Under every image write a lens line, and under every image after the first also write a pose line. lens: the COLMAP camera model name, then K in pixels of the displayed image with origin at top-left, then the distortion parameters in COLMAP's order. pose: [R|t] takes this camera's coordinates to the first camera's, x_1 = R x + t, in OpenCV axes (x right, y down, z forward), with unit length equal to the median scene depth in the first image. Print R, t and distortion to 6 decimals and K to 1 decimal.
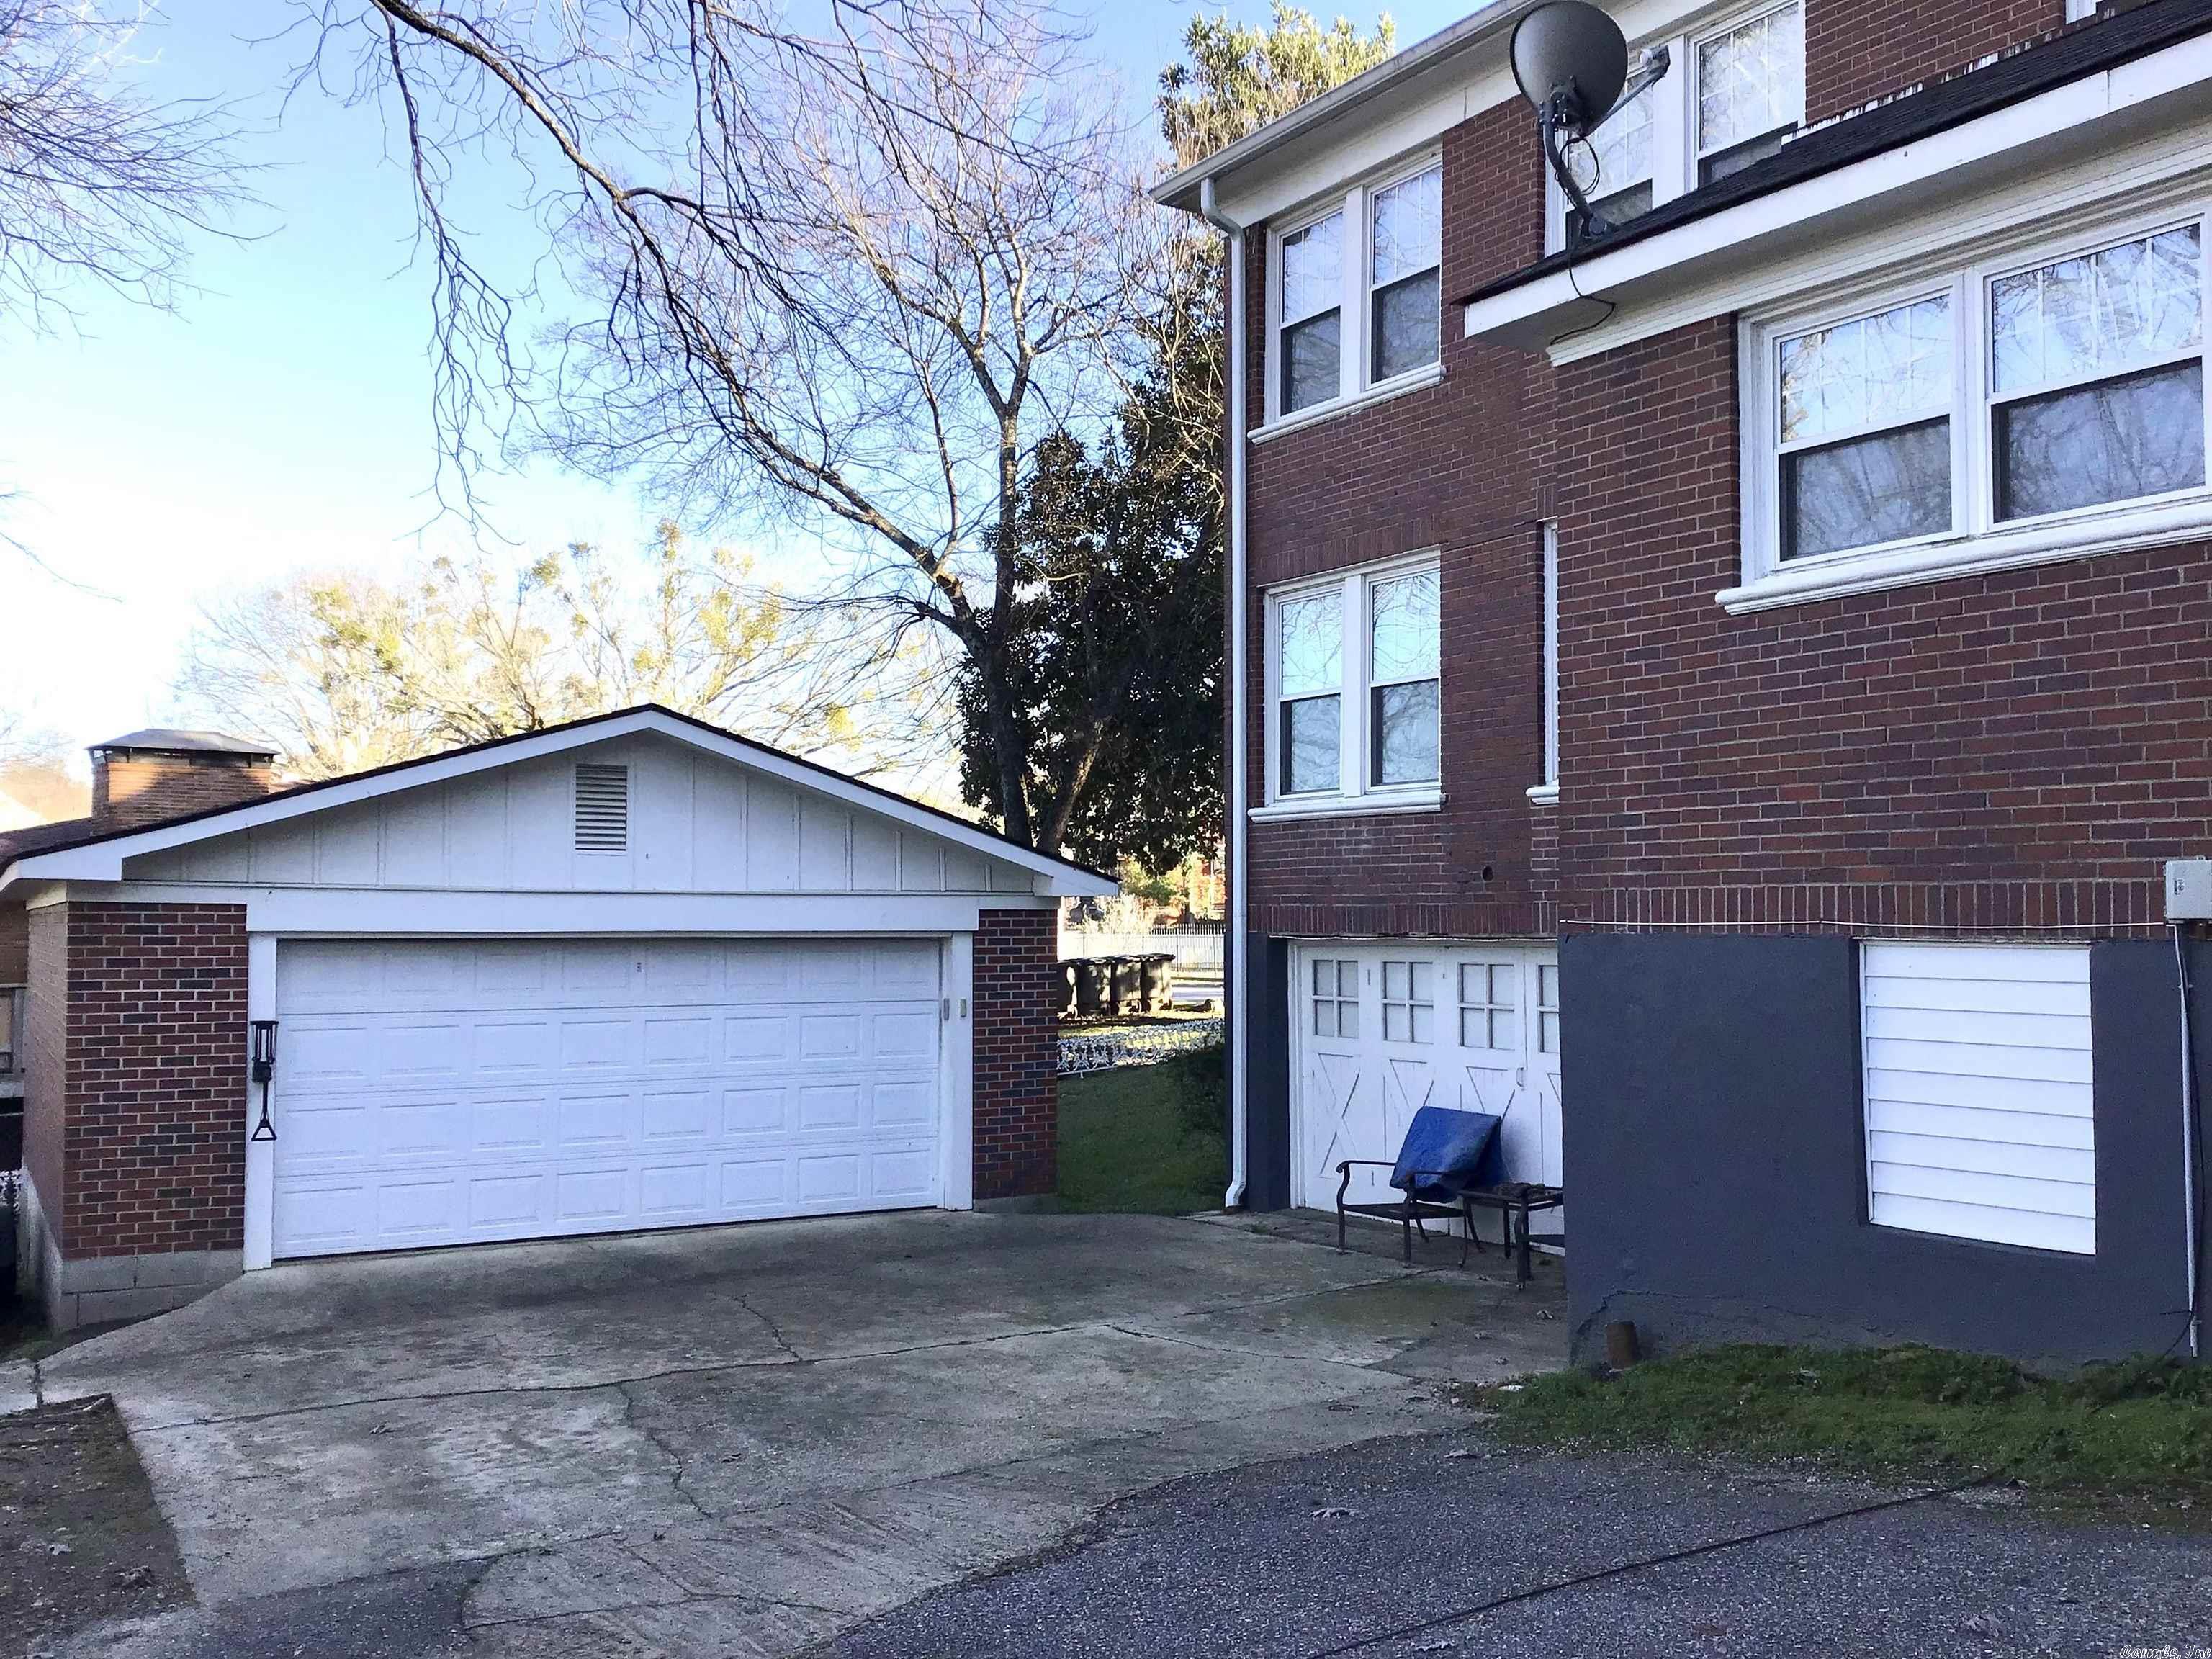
lens RADIAL K [[1995.8, 0, 1106.0], [0, 1995.8, 829.5], [0, 0, 1]] dist [0.145722, -0.296180]
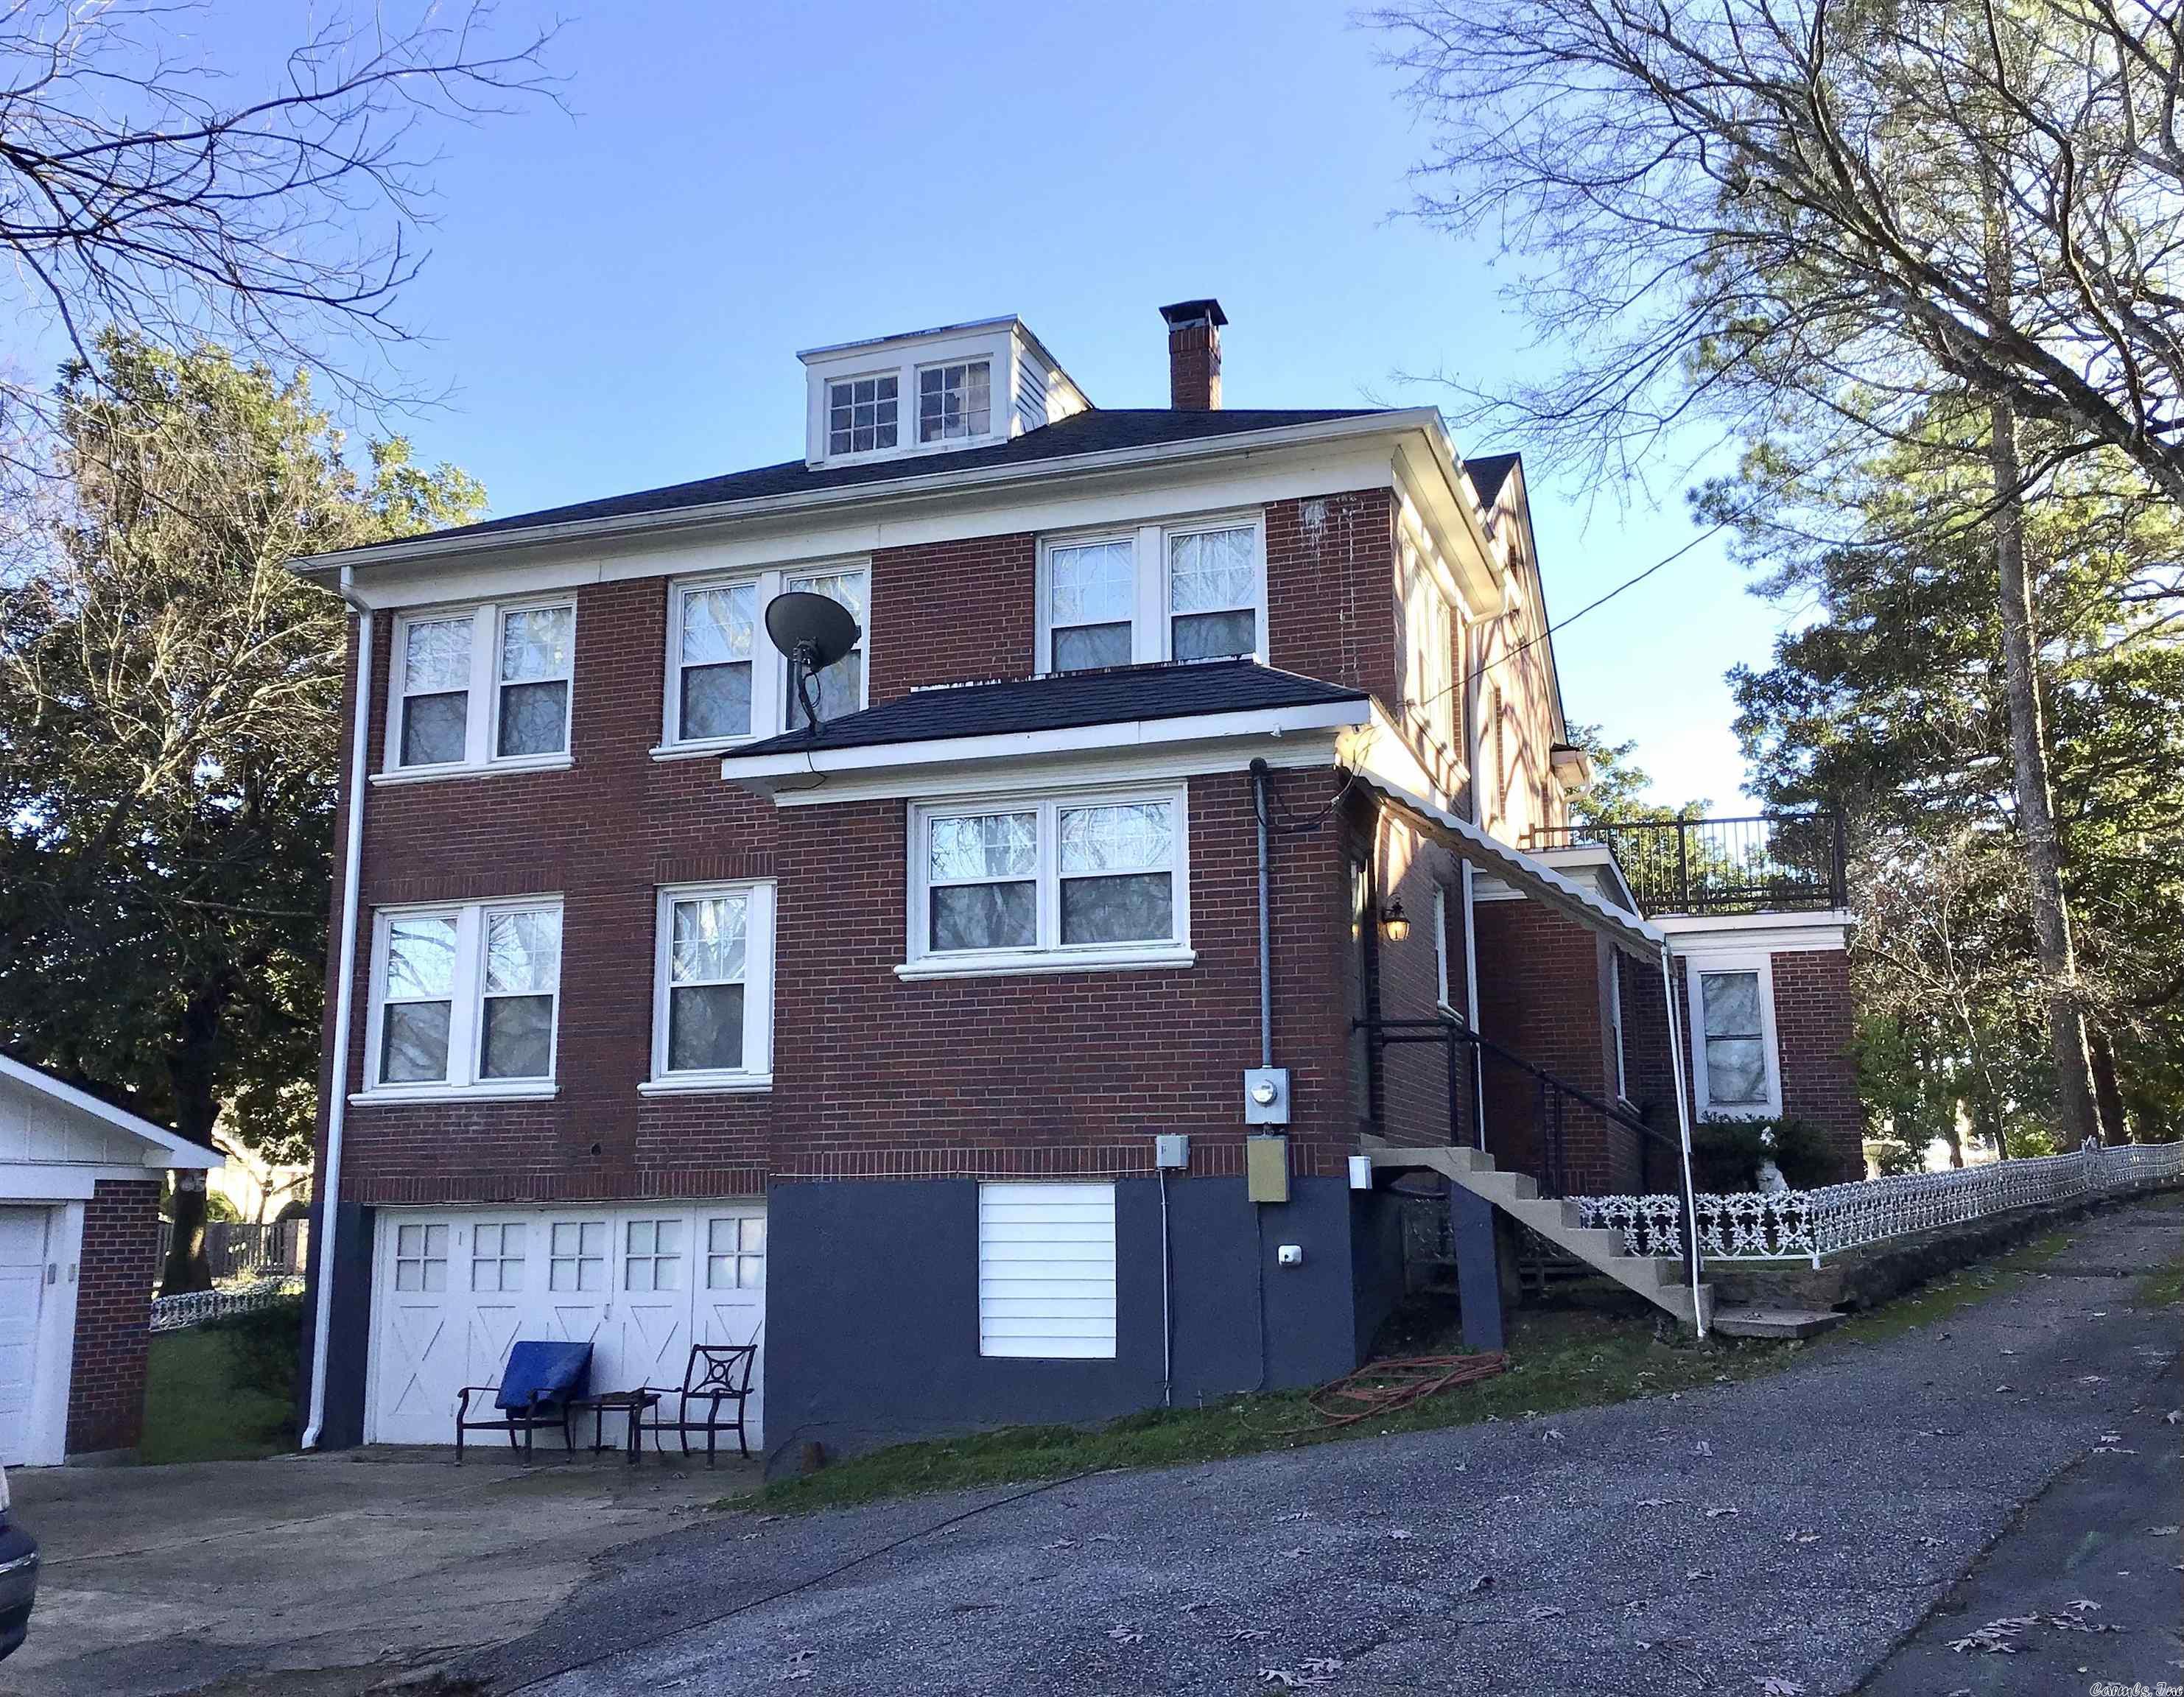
lens RADIAL K [[1996.9, 0, 1092.0], [0, 1996.9, 848.5], [0, 0, 1]] dist [0.167917, -0.282945]
pose [[0.801554, 0.110389, 0.587644, -0.326055], [-0.026341, 0.988375, -0.149737, 0.015874], [-0.597342, 0.104543, 0.795144, -0.237997]]
